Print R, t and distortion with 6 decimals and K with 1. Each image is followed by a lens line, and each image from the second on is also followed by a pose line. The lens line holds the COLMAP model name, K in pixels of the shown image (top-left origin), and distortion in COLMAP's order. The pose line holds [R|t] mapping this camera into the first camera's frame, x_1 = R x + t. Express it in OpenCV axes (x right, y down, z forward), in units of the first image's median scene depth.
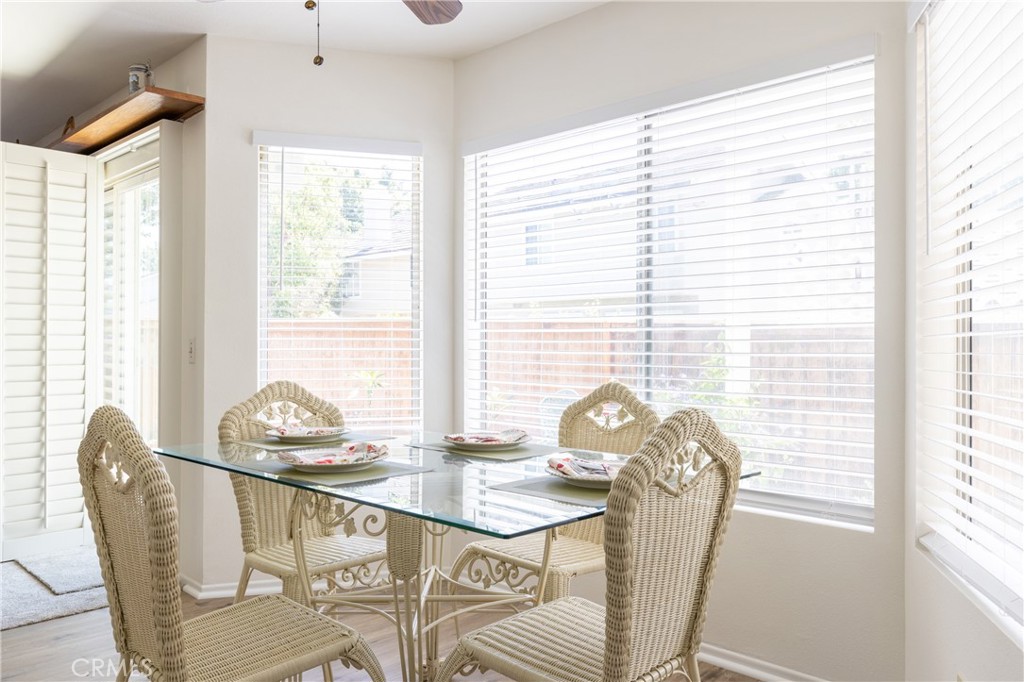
lens RADIAL K [[750.2, 0, 506.0], [0, 750.2, 337.8], [0, 0, 1]] dist [0.004964, -0.008891]
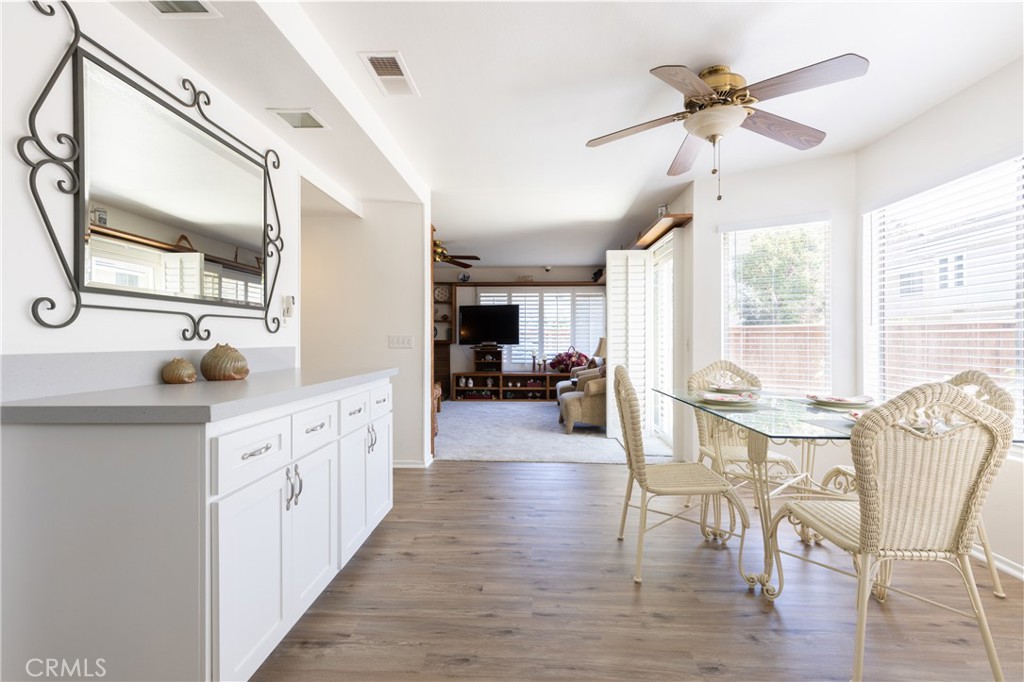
lens RADIAL K [[468.1, 0, 514.7], [0, 468.1, 342.3], [0, 0, 1]] dist [0.009178, -0.001231]
pose [[0.654594, 0.003882, -0.755970, 0.263875], [0.004510, 0.999949, 0.009040, -0.000692], [0.755967, -0.009327, 0.654544, -0.177152]]
